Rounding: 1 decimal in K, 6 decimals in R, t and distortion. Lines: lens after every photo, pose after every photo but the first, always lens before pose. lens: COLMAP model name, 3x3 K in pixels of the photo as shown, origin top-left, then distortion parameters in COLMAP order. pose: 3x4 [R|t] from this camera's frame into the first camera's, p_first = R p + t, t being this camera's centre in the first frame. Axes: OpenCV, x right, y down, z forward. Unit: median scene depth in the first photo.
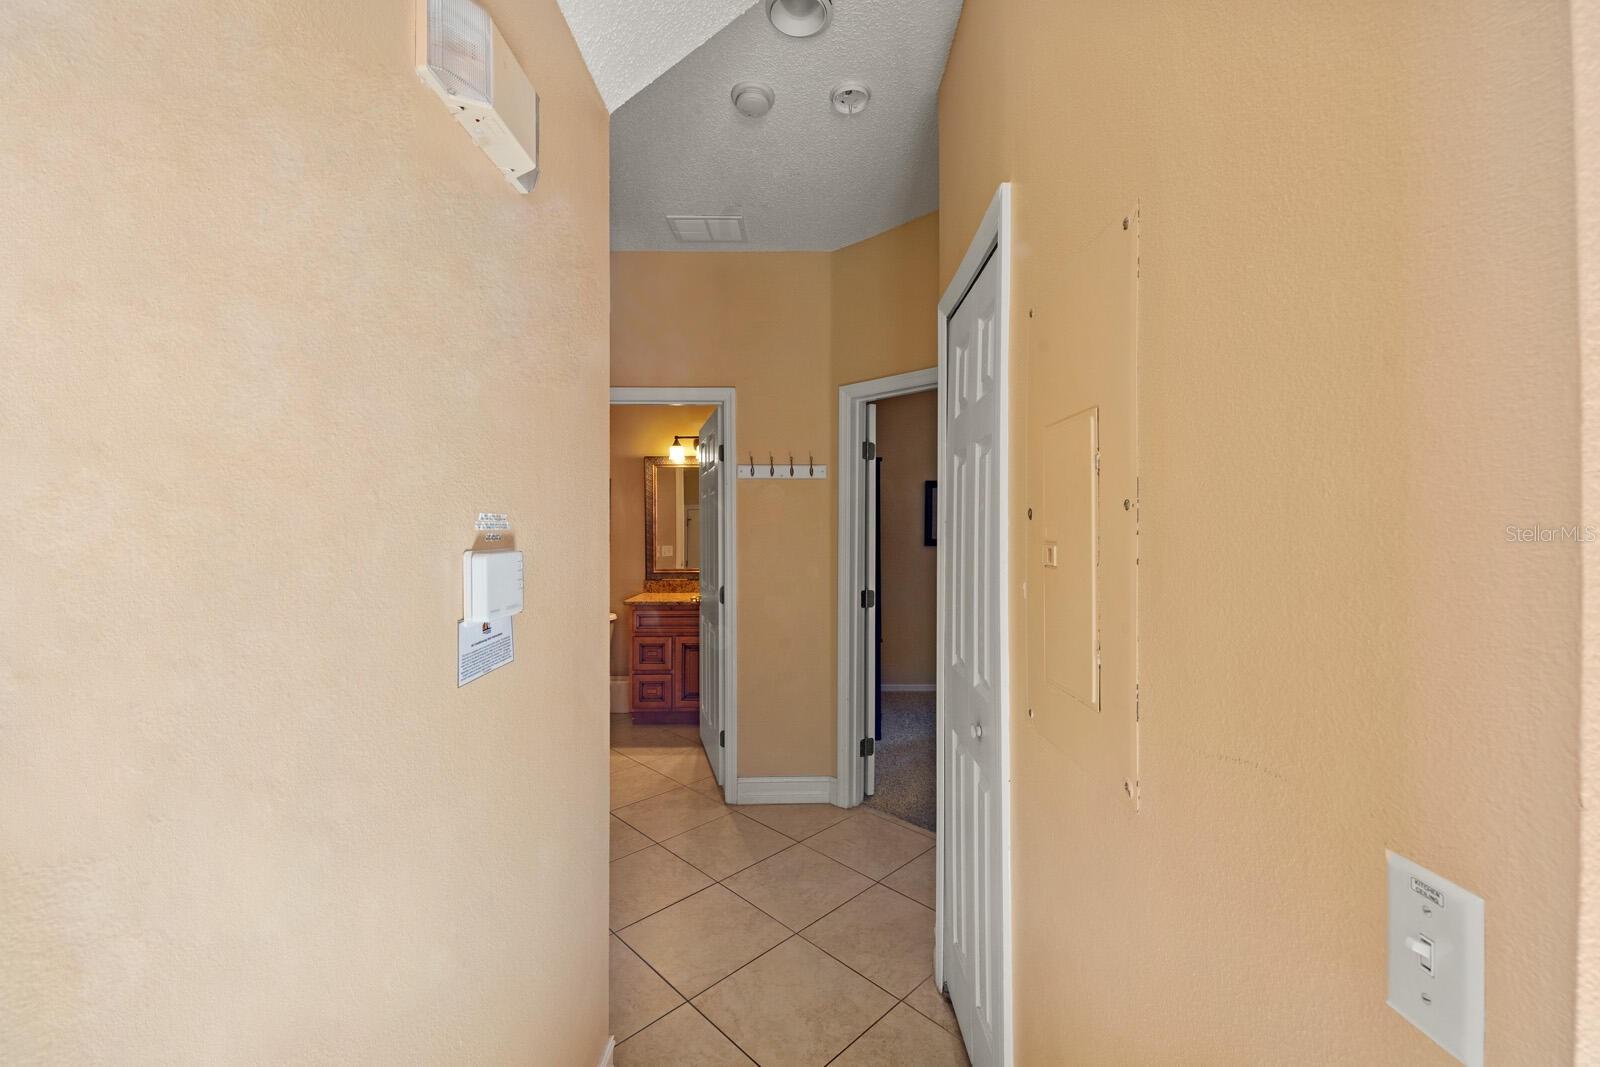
lens RADIAL K [[633.1, 0, 797.4], [0, 633.1, 523.4], [0, 0, 1]] dist [0.009736, -0.005857]
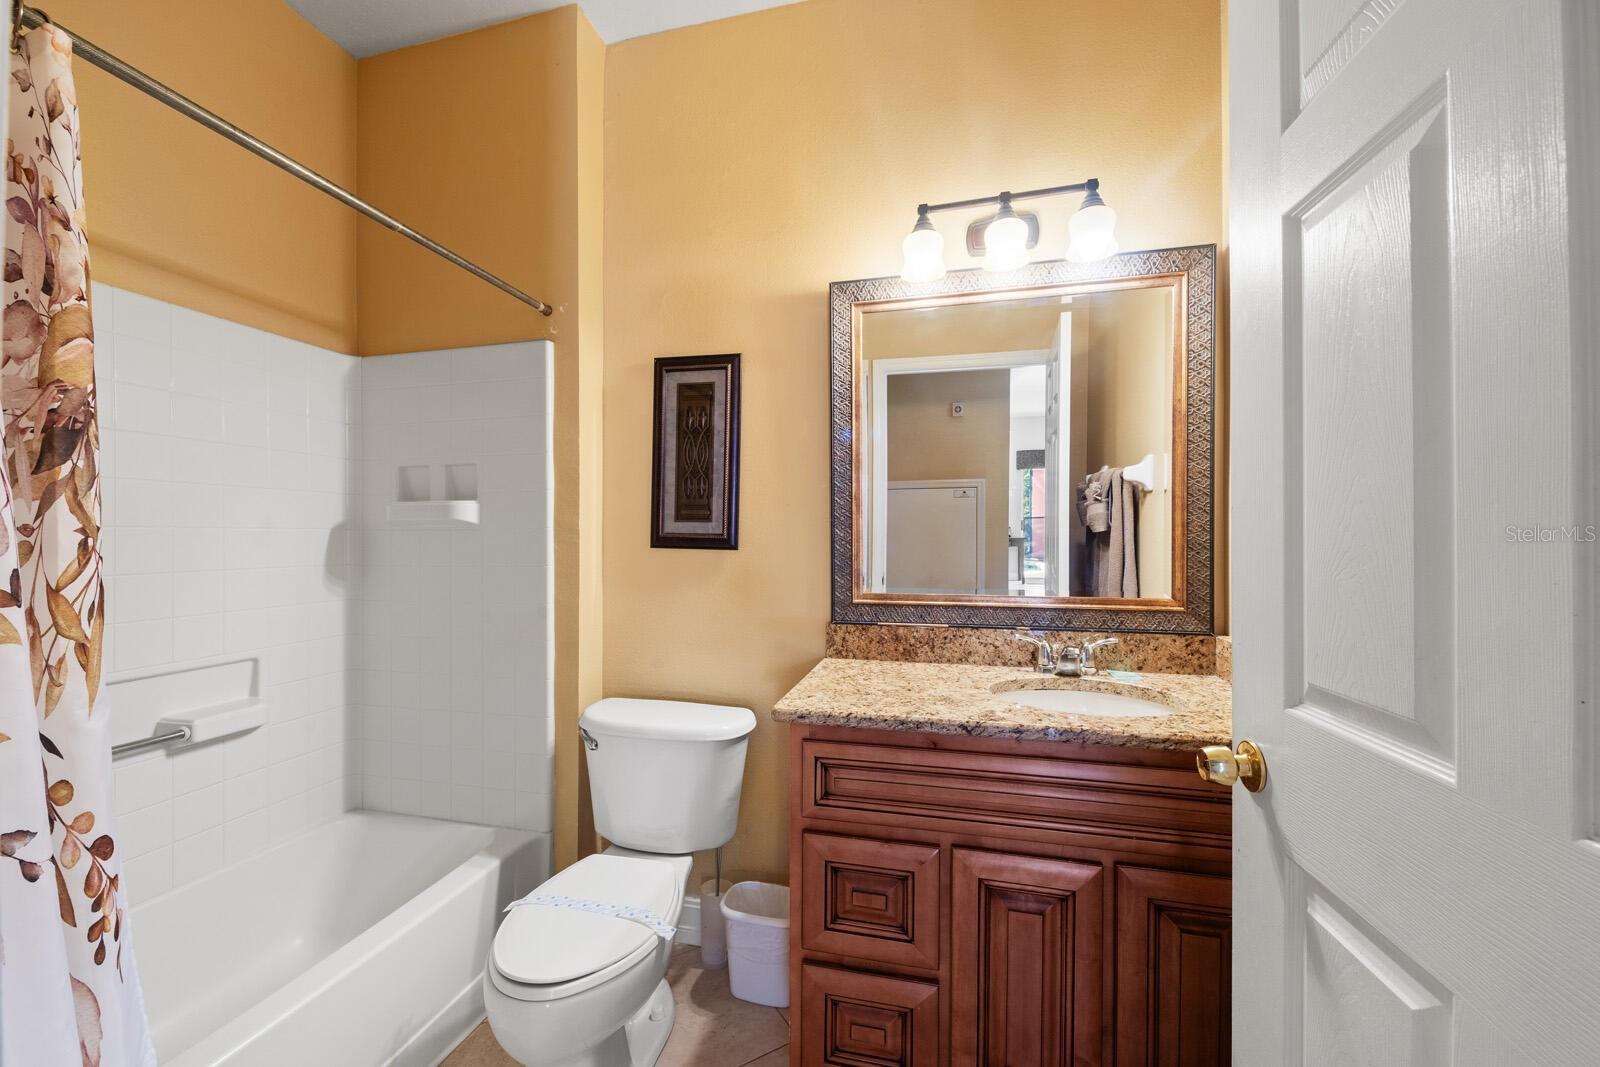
lens RADIAL K [[633.1, 0, 809.5], [0, 633.1, 544.1], [0, 0, 1]] dist [0.009736, -0.005857]
pose [[0.974699, 0.004812, -0.223468, -0.173473], [-0.001724, 0.999900, 0.014014, 0.039552], [0.223513, -0.013274, 0.974611, 0.651879]]
